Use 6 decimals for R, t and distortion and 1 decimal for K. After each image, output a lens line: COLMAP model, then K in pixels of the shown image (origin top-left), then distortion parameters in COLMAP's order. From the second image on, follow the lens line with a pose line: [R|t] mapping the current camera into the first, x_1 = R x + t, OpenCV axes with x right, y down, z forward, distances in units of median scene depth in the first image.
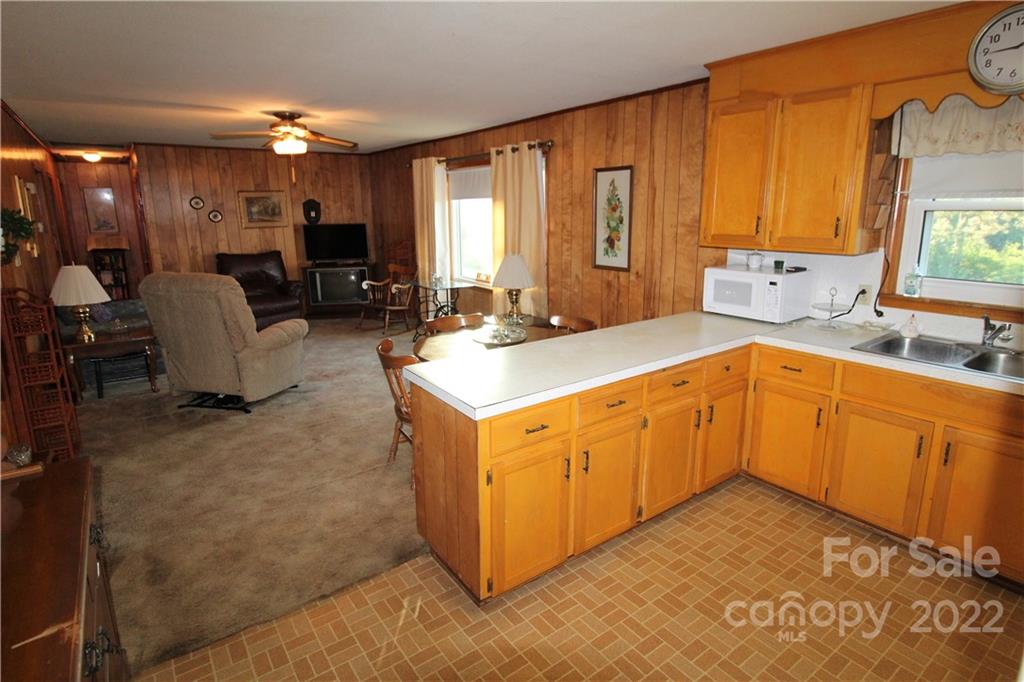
lens RADIAL K [[546.8, 0, 517.0], [0, 546.8, 324.8], [0, 0, 1]] dist [0.019901, -0.023012]
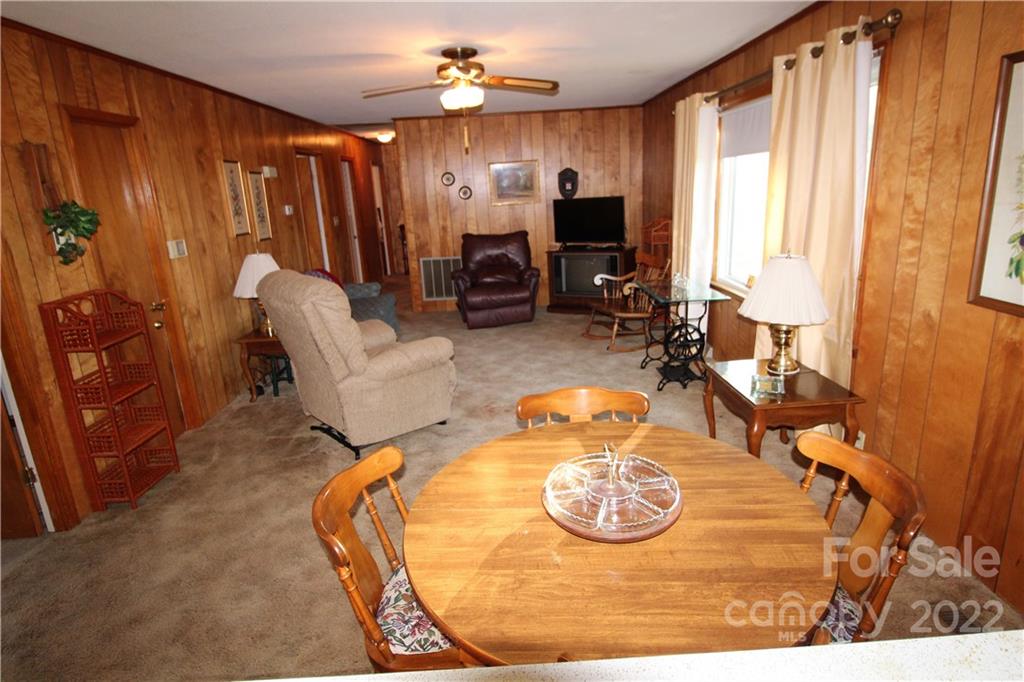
lens RADIAL K [[546.8, 0, 517.0], [0, 546.8, 324.8], [0, 0, 1]] dist [0.019901, -0.023012]
pose [[0.821042, 0.109245, -0.560317, 0.066050], [-0.076305, 0.993713, 0.081932, -0.069140], [0.565745, -0.024514, 0.824216, 0.333354]]
